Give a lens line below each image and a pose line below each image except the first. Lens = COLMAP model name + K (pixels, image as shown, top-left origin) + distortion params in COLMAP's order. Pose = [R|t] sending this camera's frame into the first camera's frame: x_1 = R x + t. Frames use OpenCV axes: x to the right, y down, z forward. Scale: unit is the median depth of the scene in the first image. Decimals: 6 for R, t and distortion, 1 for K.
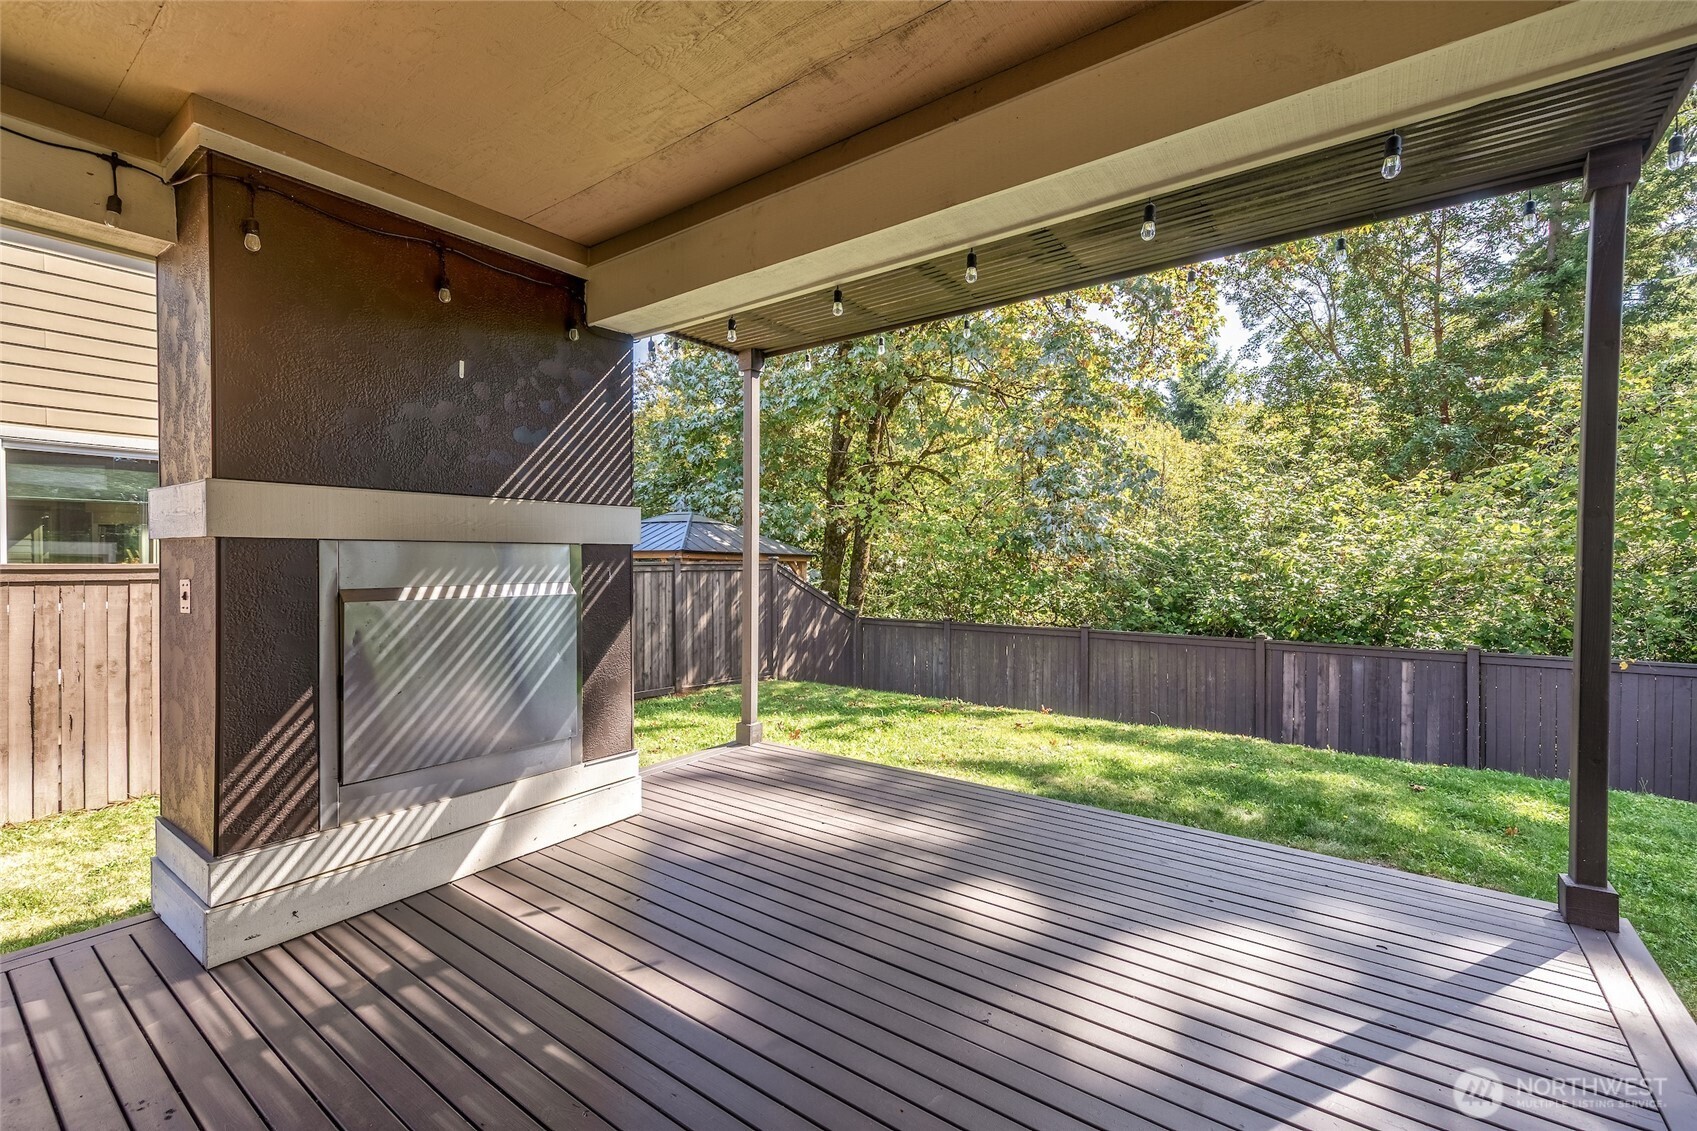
lens RADIAL K [[732.7, 0, 848.5], [0, 732.7, 565.5], [0, 0, 1]] dist [0.002264, 0.000146]
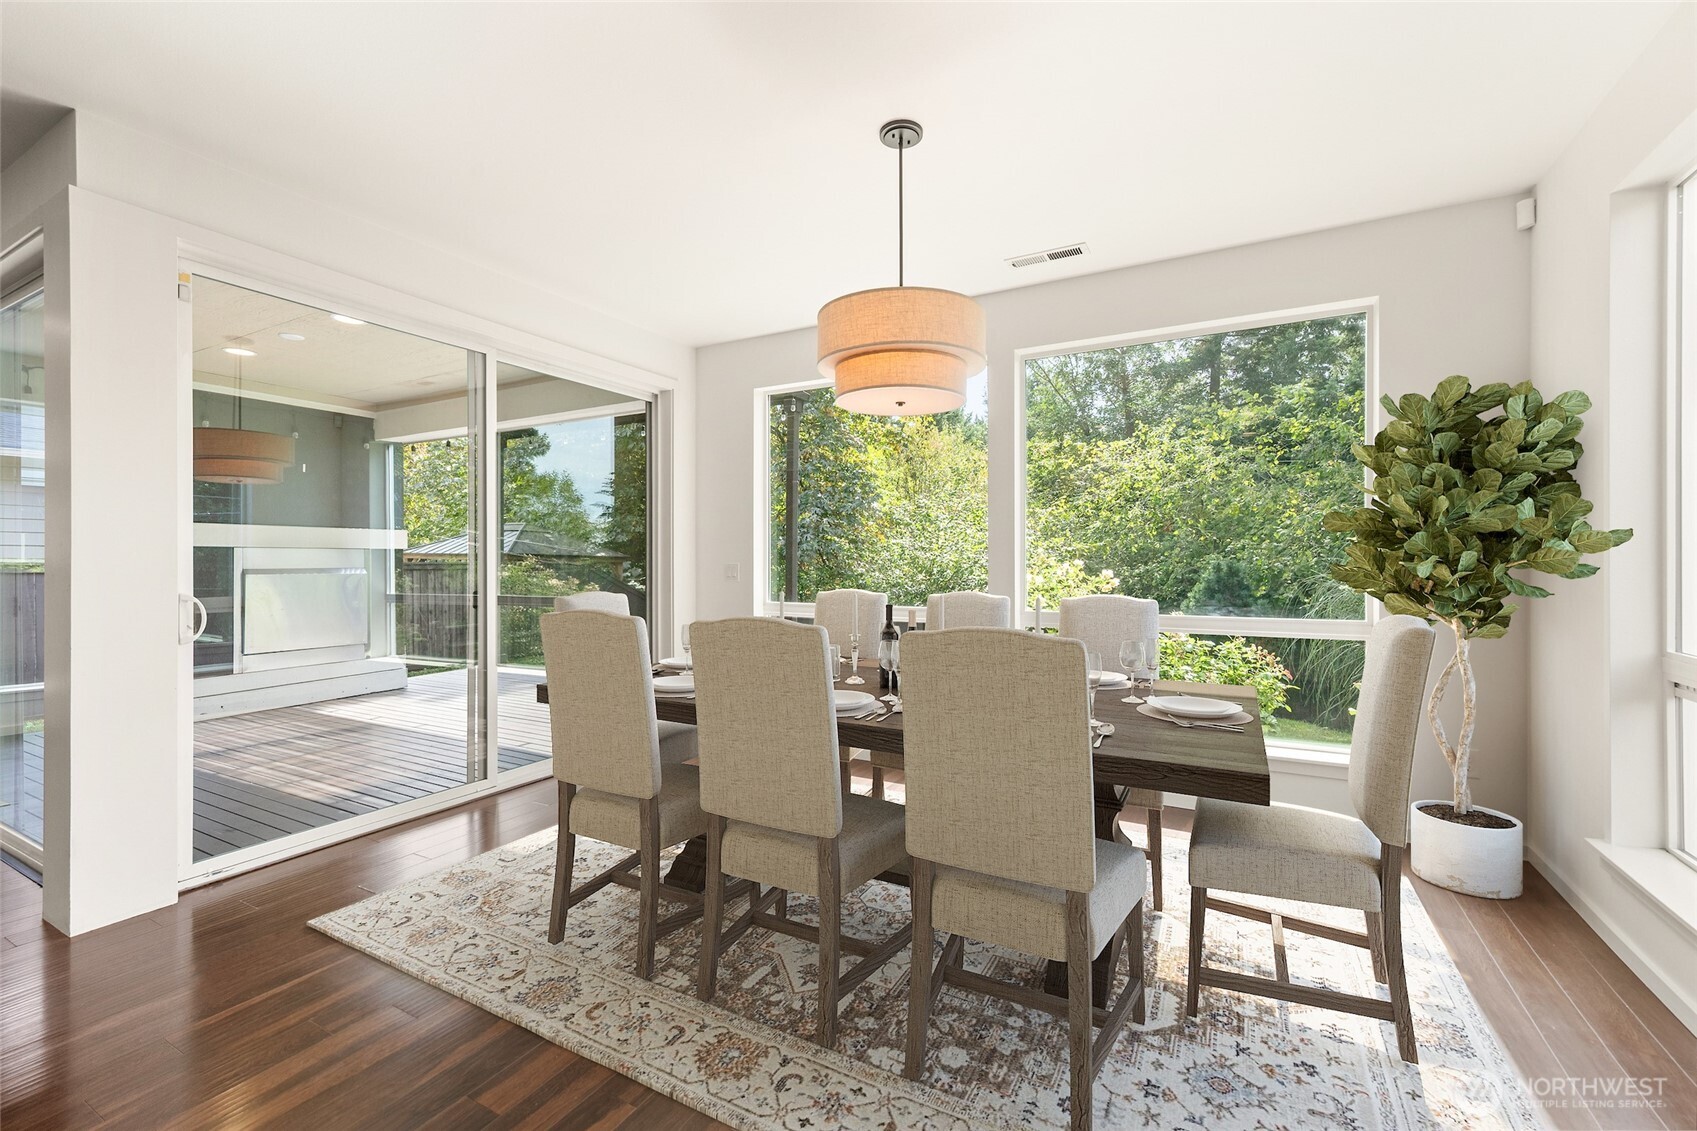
lens RADIAL K [[716.5, 0, 849.2], [0, 716.5, 558.0], [0, 0, 1]] dist [0.004293, 0.000270]
pose [[0.991511, -0.000586, 0.130020, 0.465908], [0.002304, 0.999912, -0.013064, 0.016017], [-0.130001, 0.013253, 0.991425, -0.773833]]
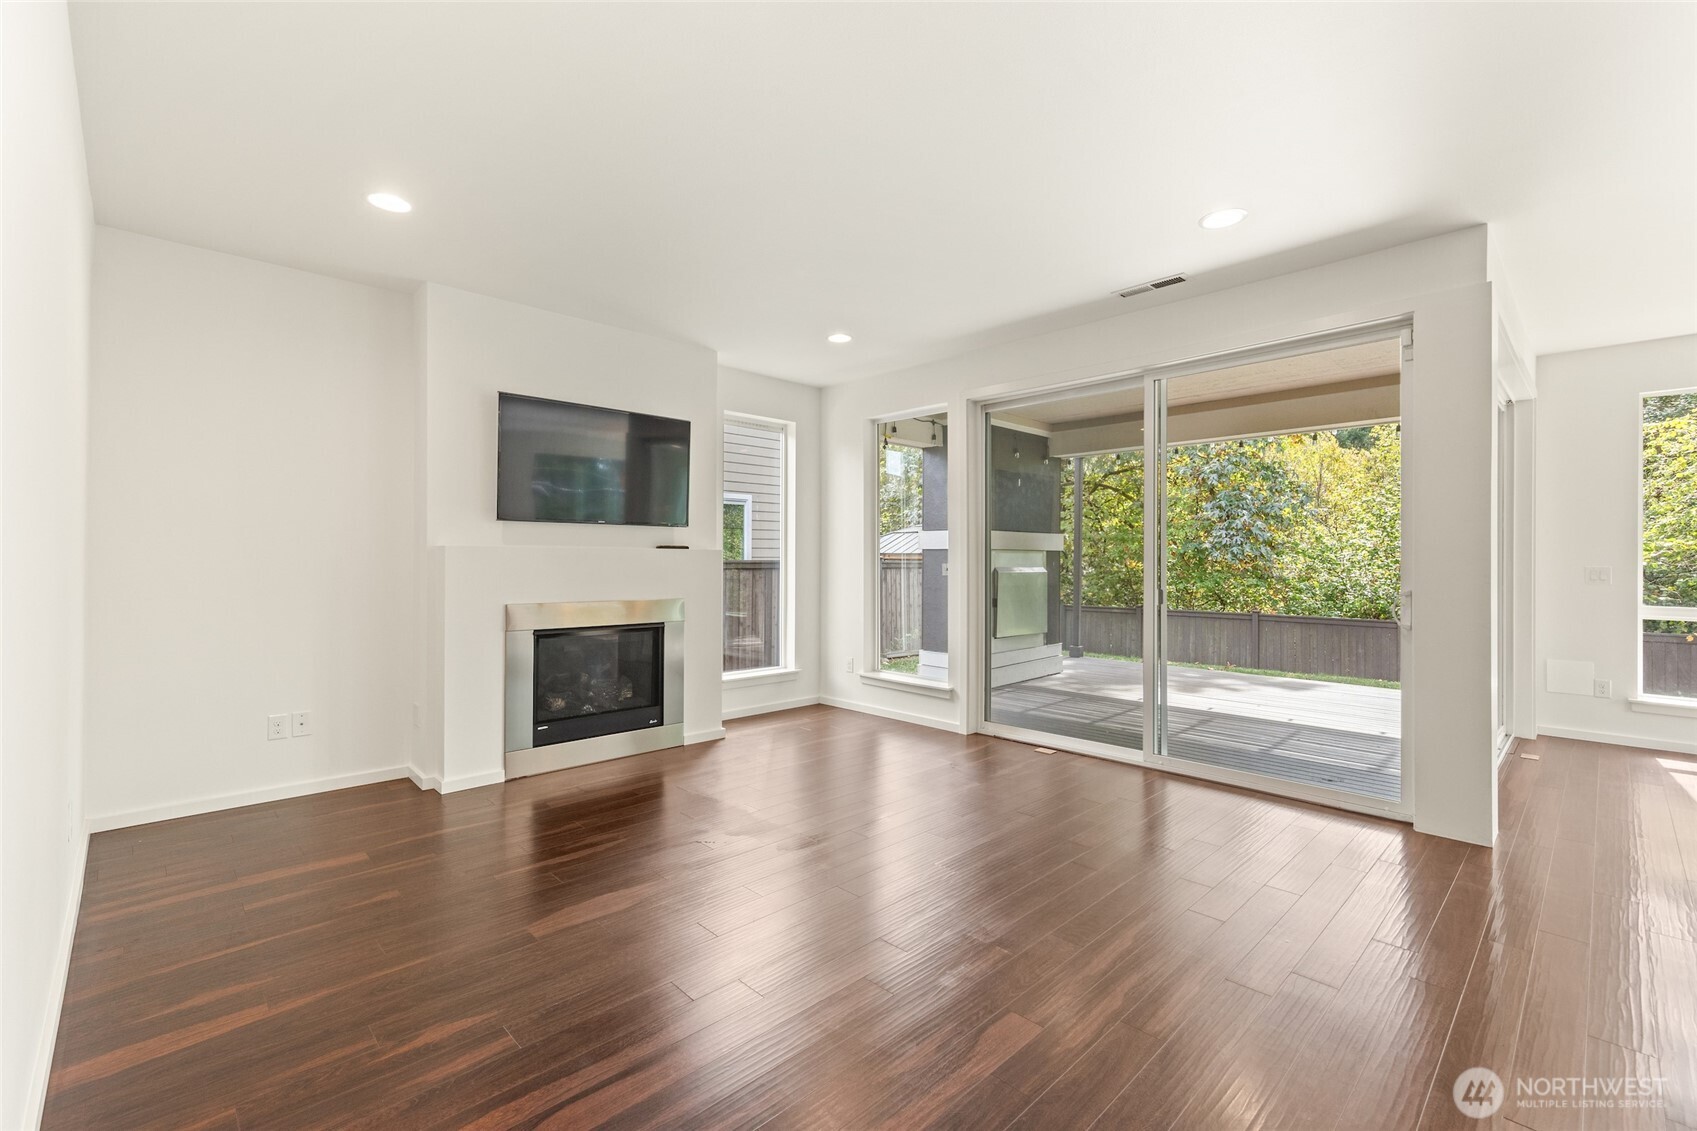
lens RADIAL K [[732.9, 0, 846.8], [0, 732.9, 557.1], [0, 0, 1]] dist [0.005505, -0.000062]
pose [[0.986118, 0.002488, -0.166026, -0.415883], [-0.004834, 0.999894, -0.013728, 0.017027], [0.165974, 0.014340, 0.986026, -0.960606]]
